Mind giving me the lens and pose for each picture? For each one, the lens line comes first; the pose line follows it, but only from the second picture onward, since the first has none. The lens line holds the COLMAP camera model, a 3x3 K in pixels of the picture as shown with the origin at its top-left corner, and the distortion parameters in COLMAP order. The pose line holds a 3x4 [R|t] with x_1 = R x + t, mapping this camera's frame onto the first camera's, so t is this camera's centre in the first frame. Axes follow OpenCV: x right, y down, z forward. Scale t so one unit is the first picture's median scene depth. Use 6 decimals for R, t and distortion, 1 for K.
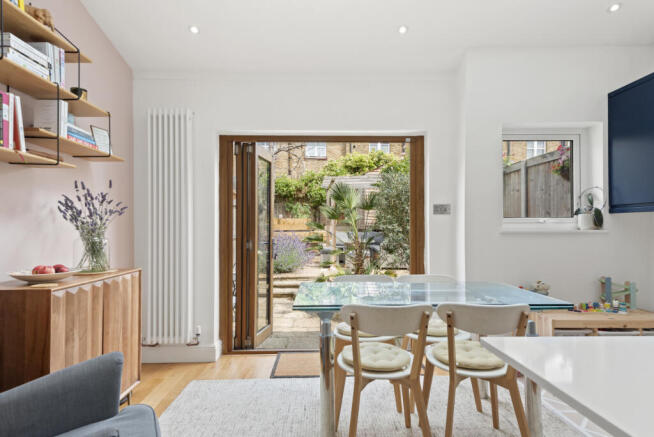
lens RADIAL K [[367.3, 0, 330.3], [0, 367.3, 224.3], [0, 0, 1]] dist [0.024876, -0.002255]
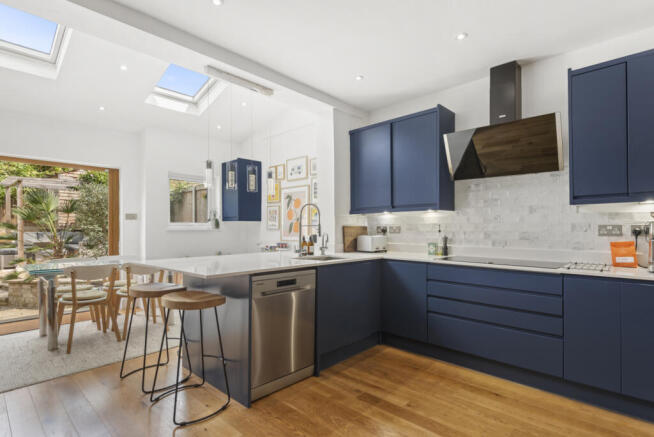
lens RADIAL K [[335.8, 0, 332.2], [0, 335.8, 228.9], [0, 0, 1]] dist [0.006571, -0.000570]
pose [[0.702942, 0.001960, 0.711244, -0.083098], [-0.008213, 0.999952, 0.005362, -0.000919], [-0.711200, -0.009610, 0.702924, -0.429223]]
